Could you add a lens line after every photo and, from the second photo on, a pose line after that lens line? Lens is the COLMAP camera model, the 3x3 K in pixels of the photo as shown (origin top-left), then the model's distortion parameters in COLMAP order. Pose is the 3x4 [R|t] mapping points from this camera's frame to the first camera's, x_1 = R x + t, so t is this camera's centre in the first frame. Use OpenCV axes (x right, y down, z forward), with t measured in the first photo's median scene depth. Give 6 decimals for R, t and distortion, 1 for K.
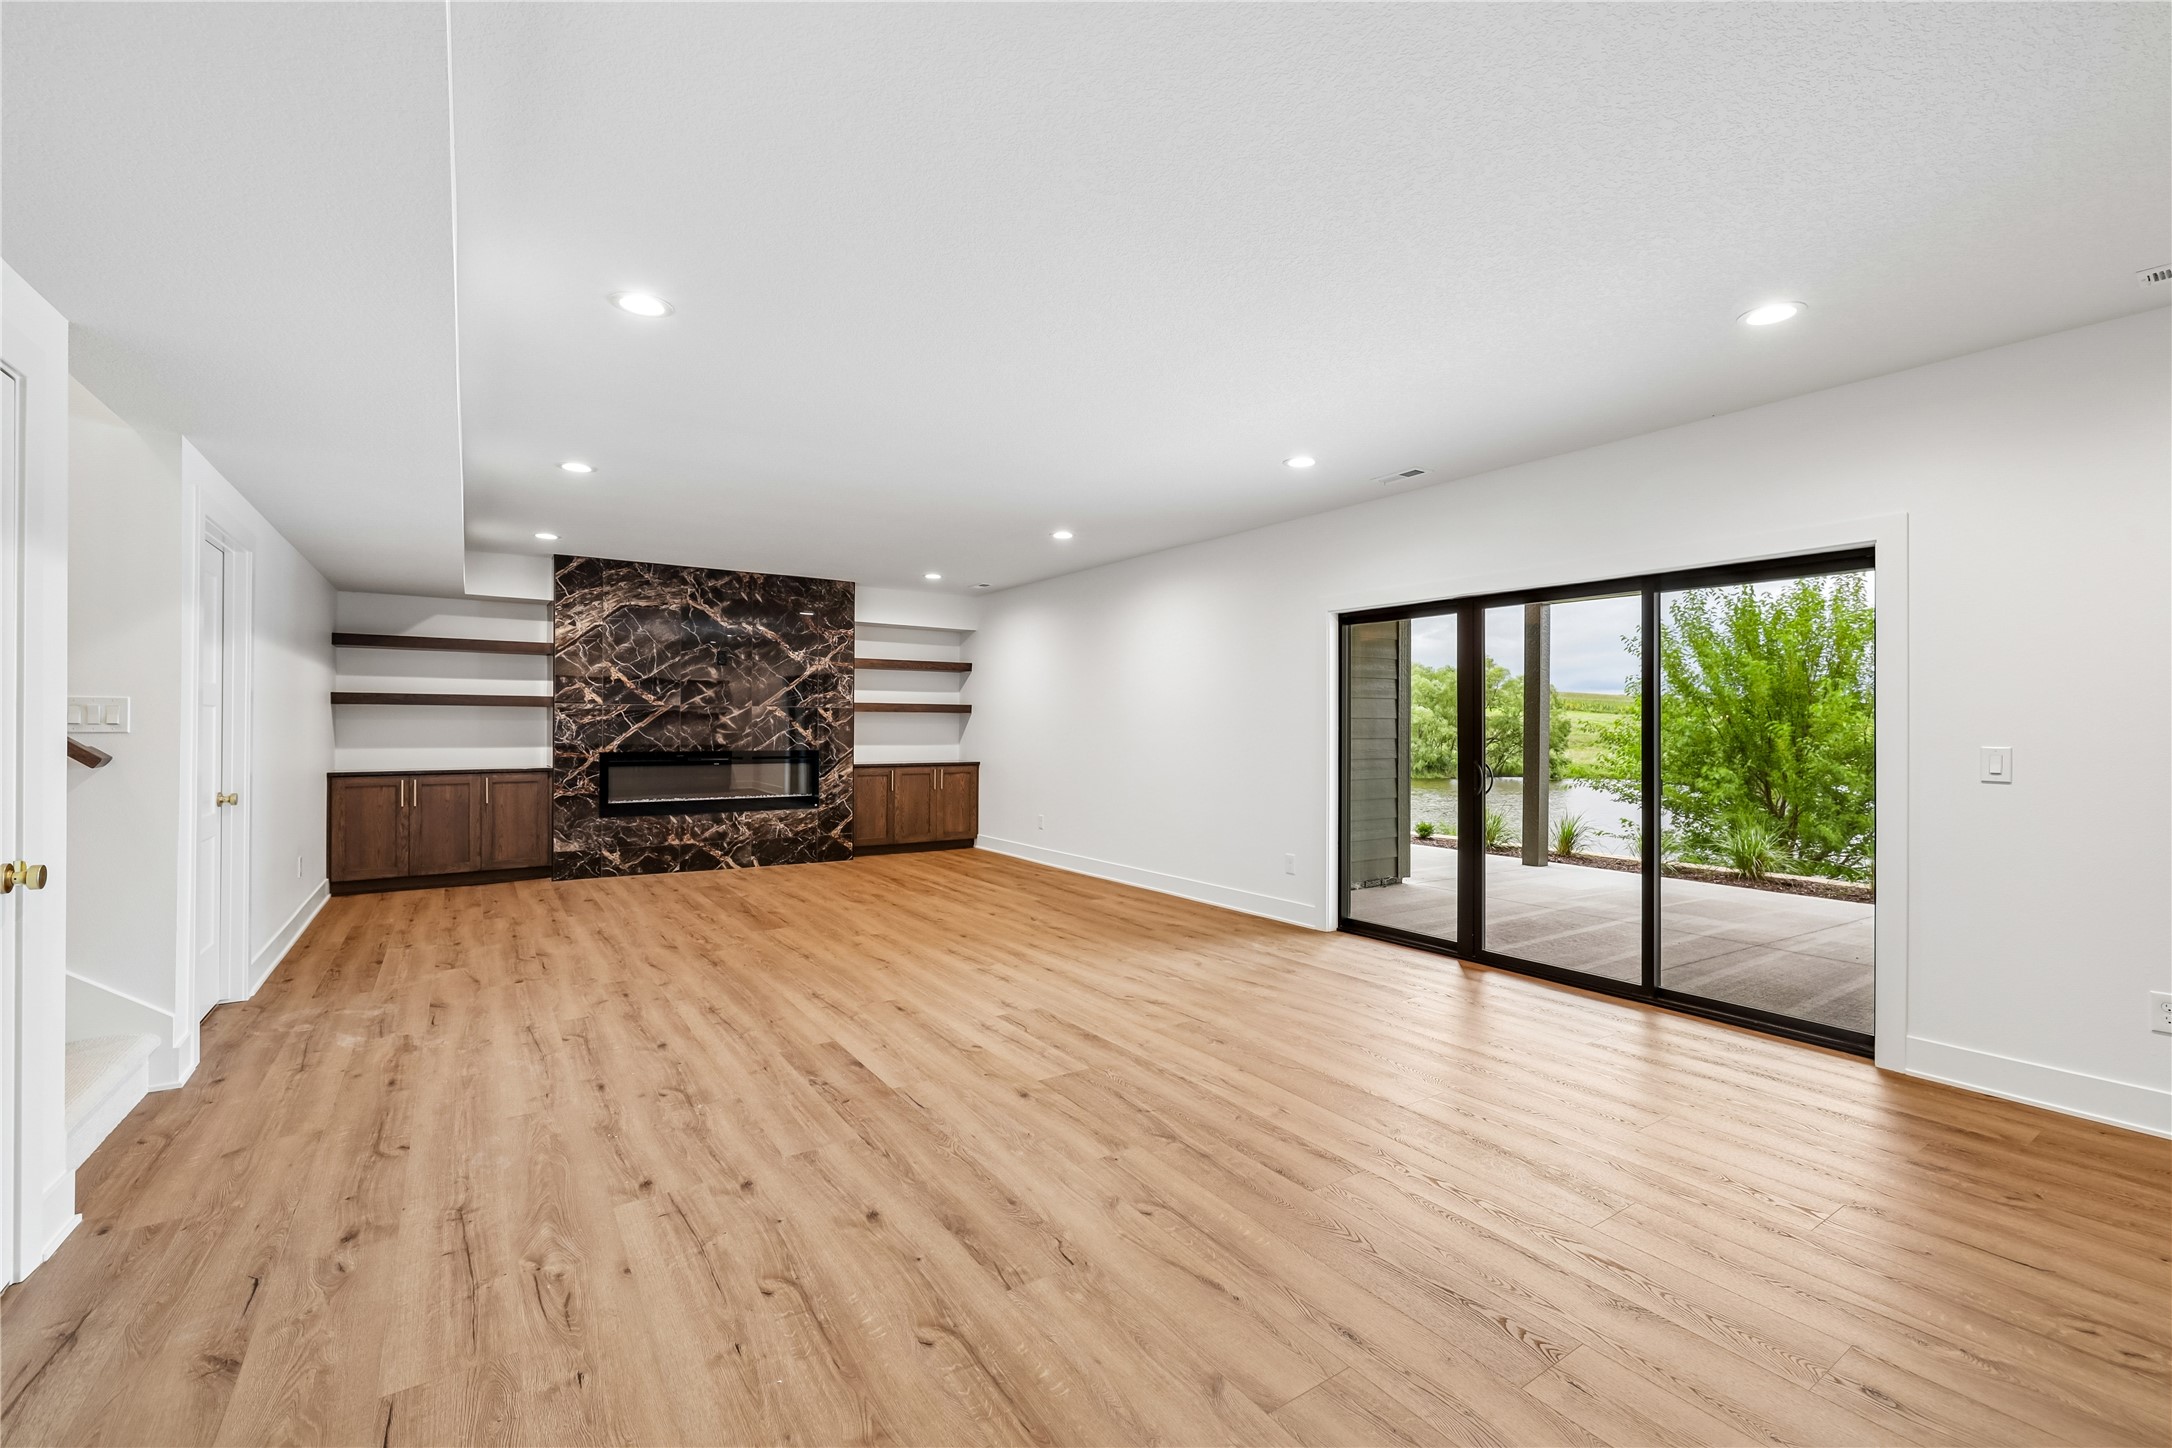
lens RADIAL K [[922.1, 0, 1091.5], [0, 922.1, 723.8], [0, 0, 1]] dist [-0.001396, -0.000631]
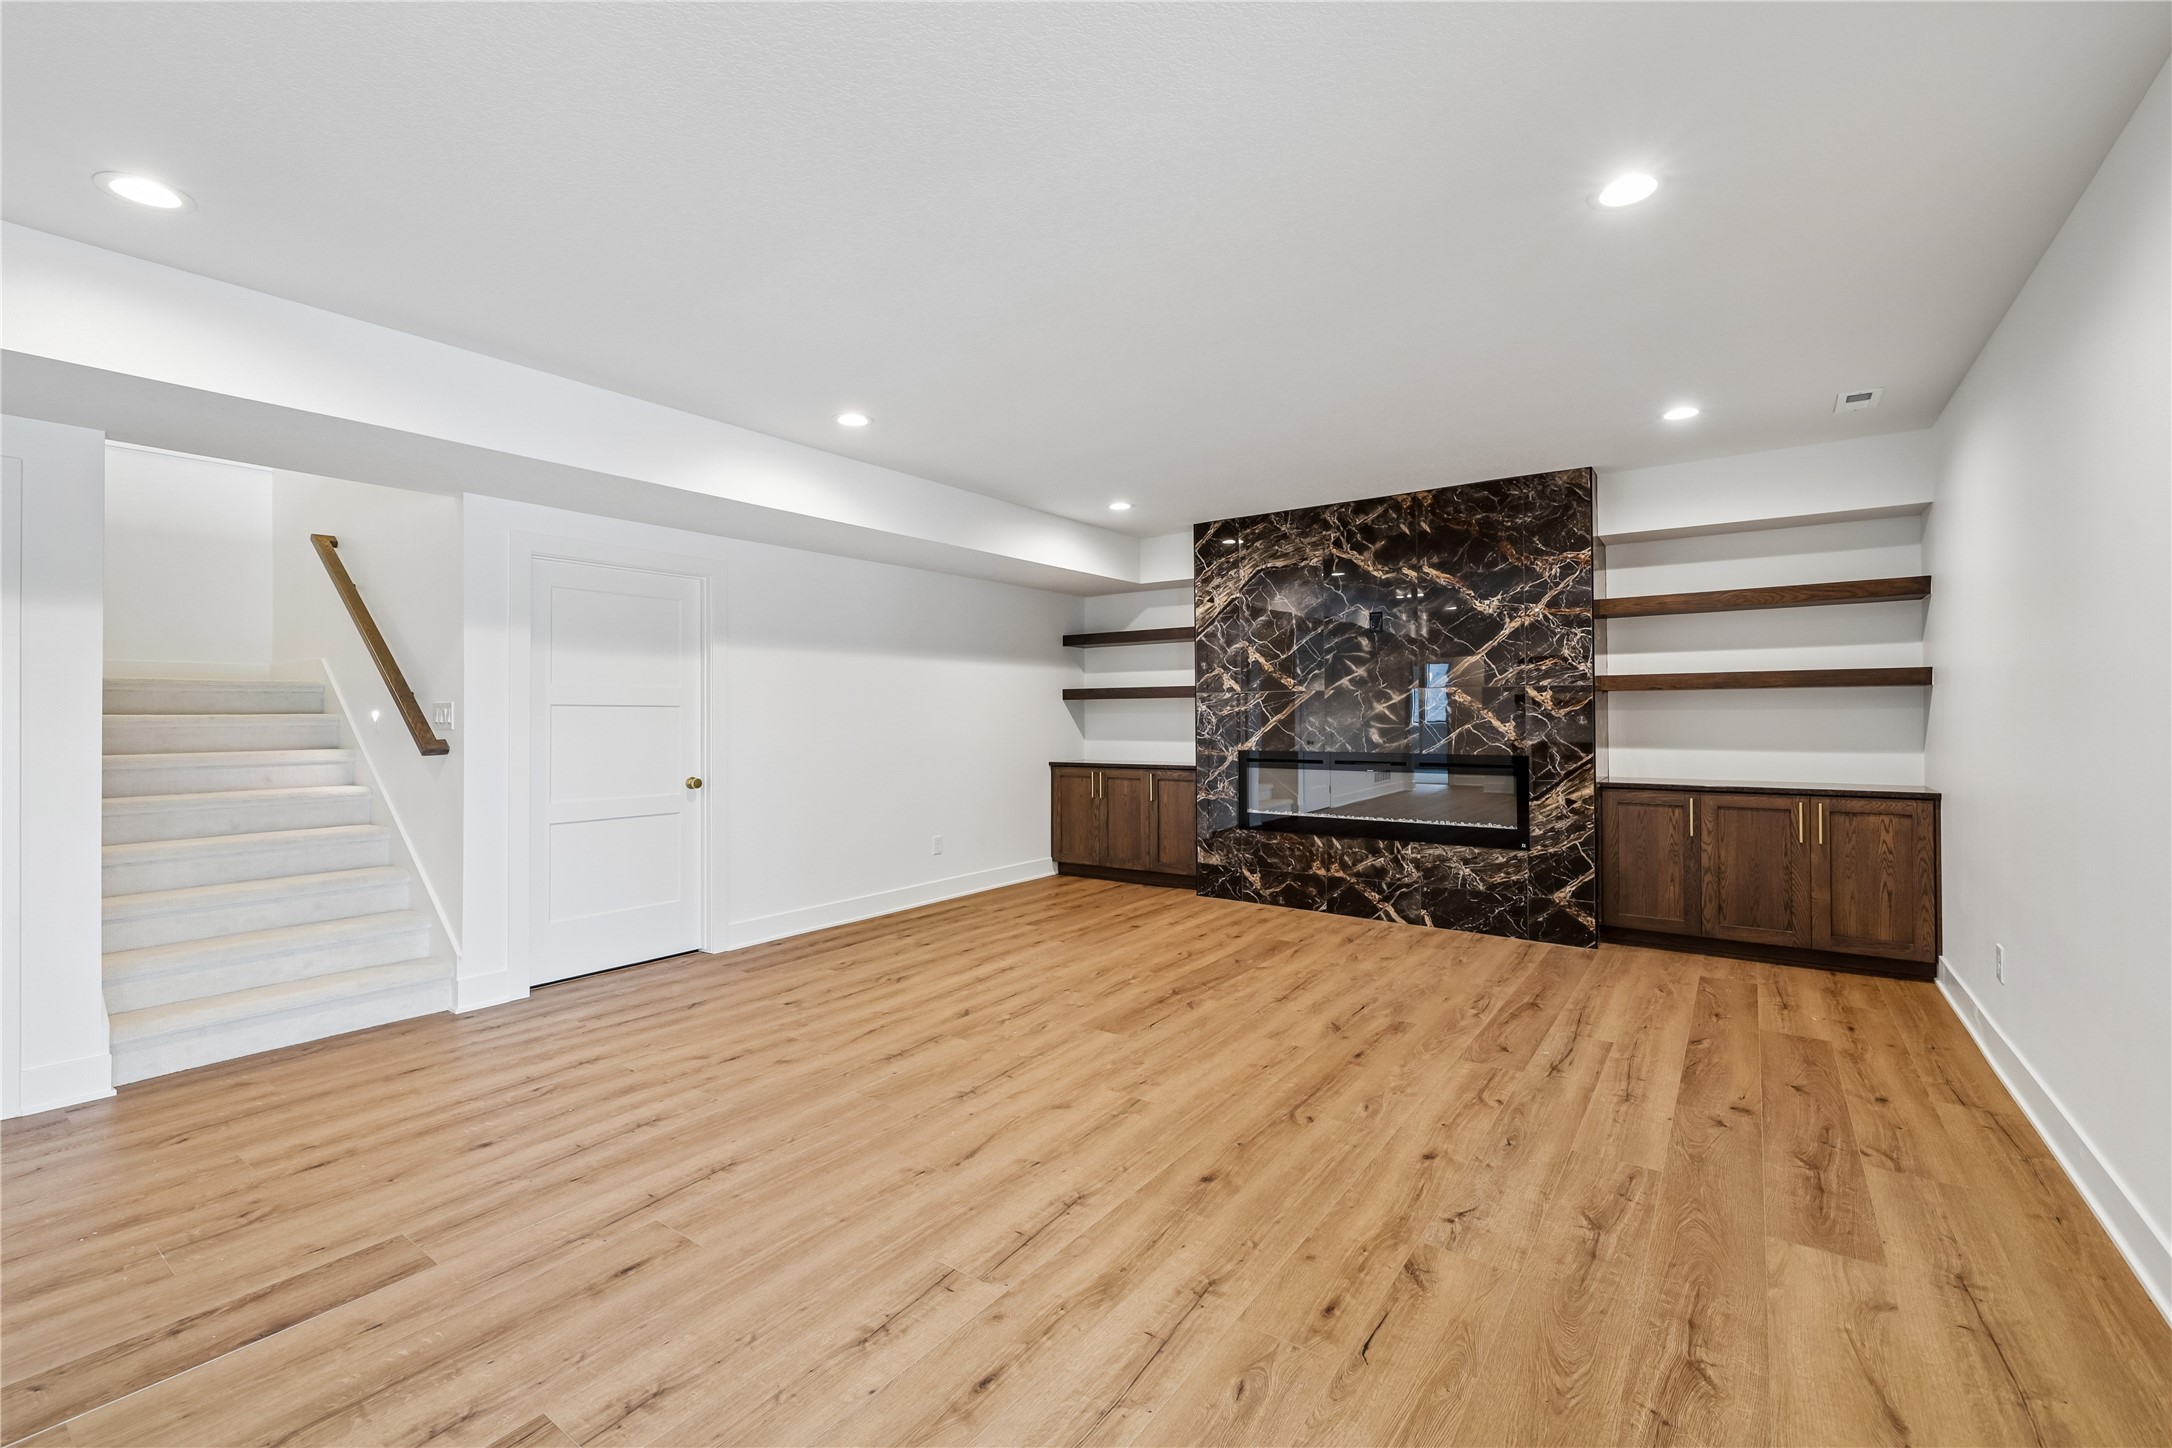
lens RADIAL K [[922.1, 0, 1083.5], [0, 922.1, 706.7], [0, 0, 1]] dist [-0.001396, -0.000631]
pose [[0.342560, -0.015981, -0.939360, 0.409572], [0.008475, 0.999867, -0.013919, 0.004352], [0.939458, -0.003193, 0.342650, 1.181095]]
